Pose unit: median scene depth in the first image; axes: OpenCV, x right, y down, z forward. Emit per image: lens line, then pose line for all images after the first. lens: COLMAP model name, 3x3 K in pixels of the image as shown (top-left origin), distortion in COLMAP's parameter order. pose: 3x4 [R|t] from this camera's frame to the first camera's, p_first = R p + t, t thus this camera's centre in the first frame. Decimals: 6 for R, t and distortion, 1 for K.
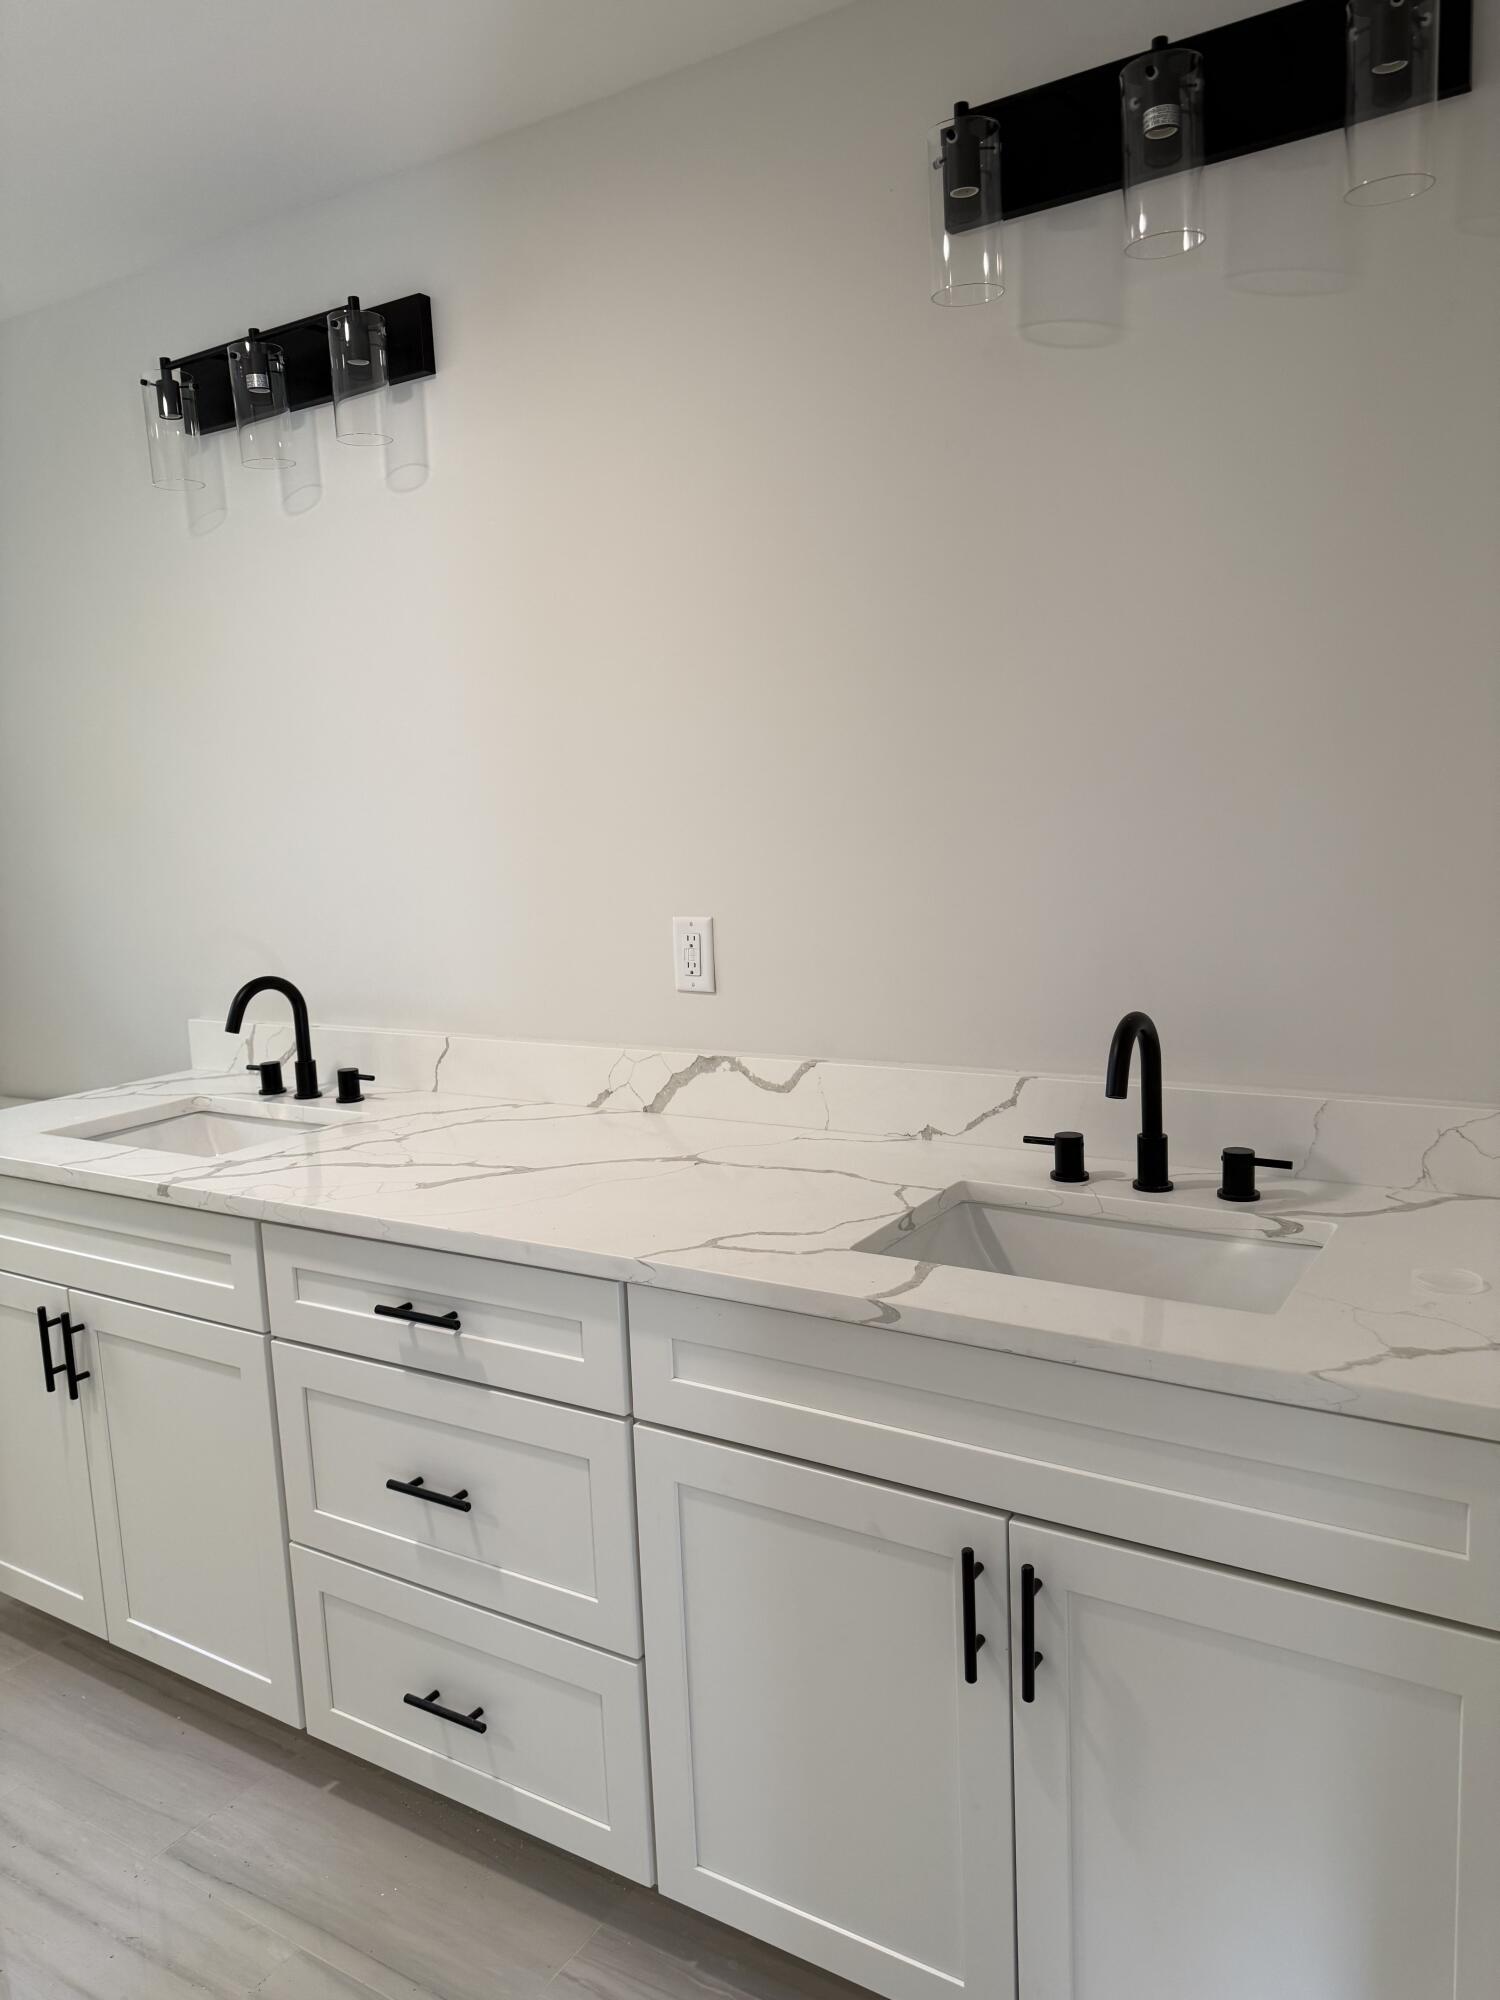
lens RADIAL K [[1428.8, 0, 598.2], [0, 1428.8, 998.8], [0, 0, 1]] dist [0.037075, -0.051172]
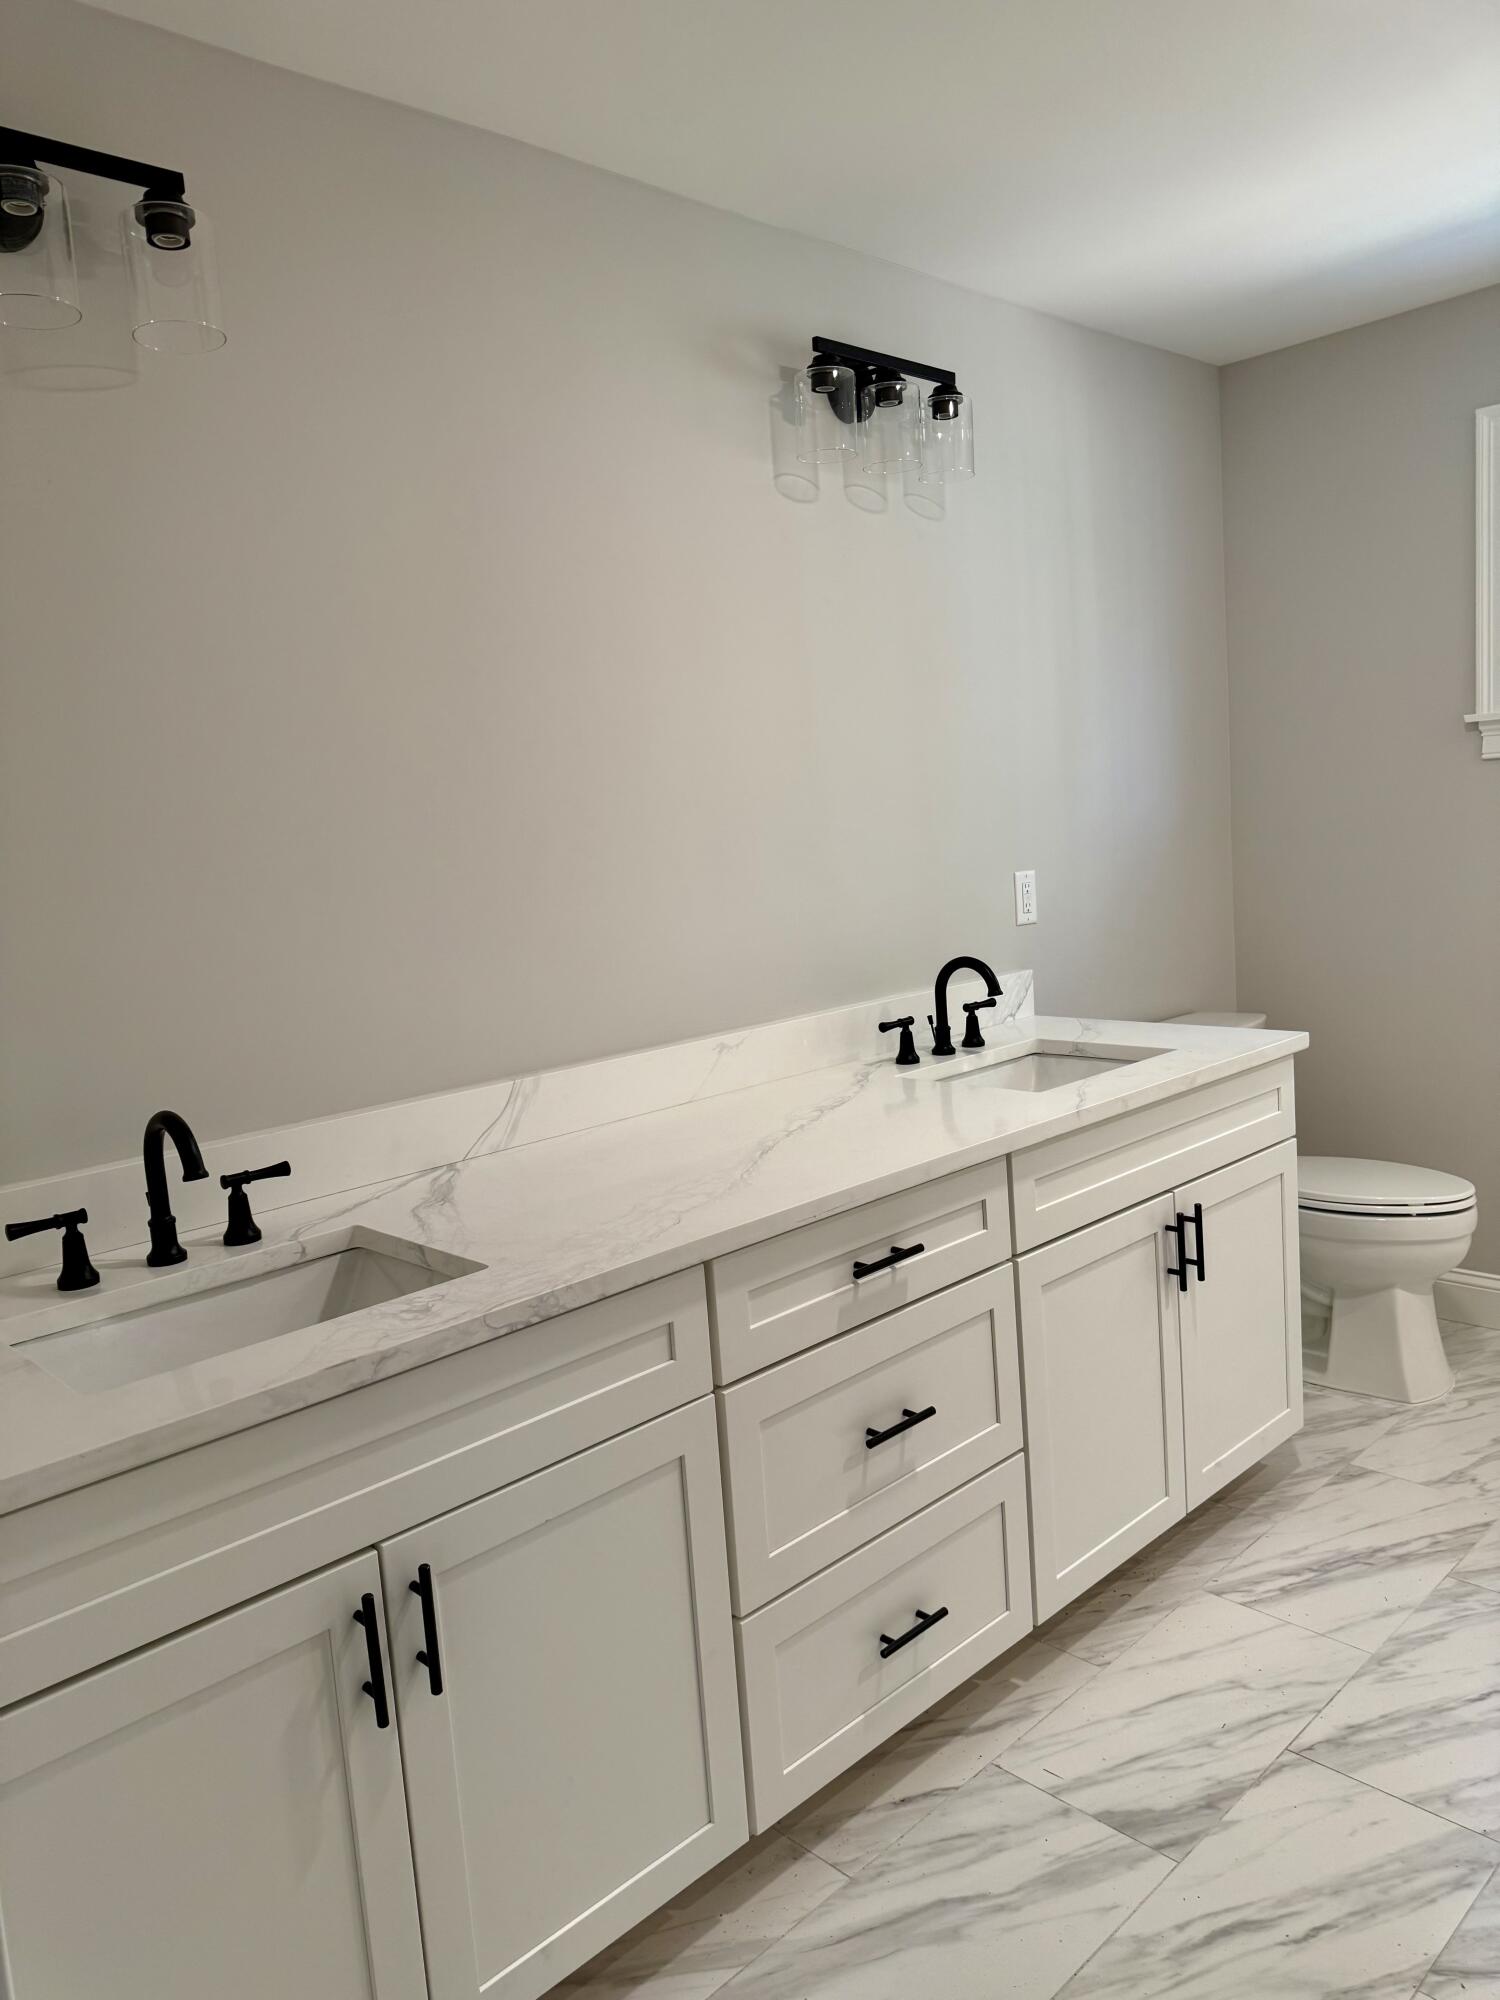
lens RADIAL K [[1409.4, 0, 747.8], [0, 1409.4, 1001.3], [0, 0, 1]] dist [0.116810, -0.173405]
pose [[0.215157, -0.092515, 0.972188, -1.162093], [0.192922, 0.979911, 0.050554, -0.046366], [-0.957334, 0.176680, 0.228683, 0.809416]]
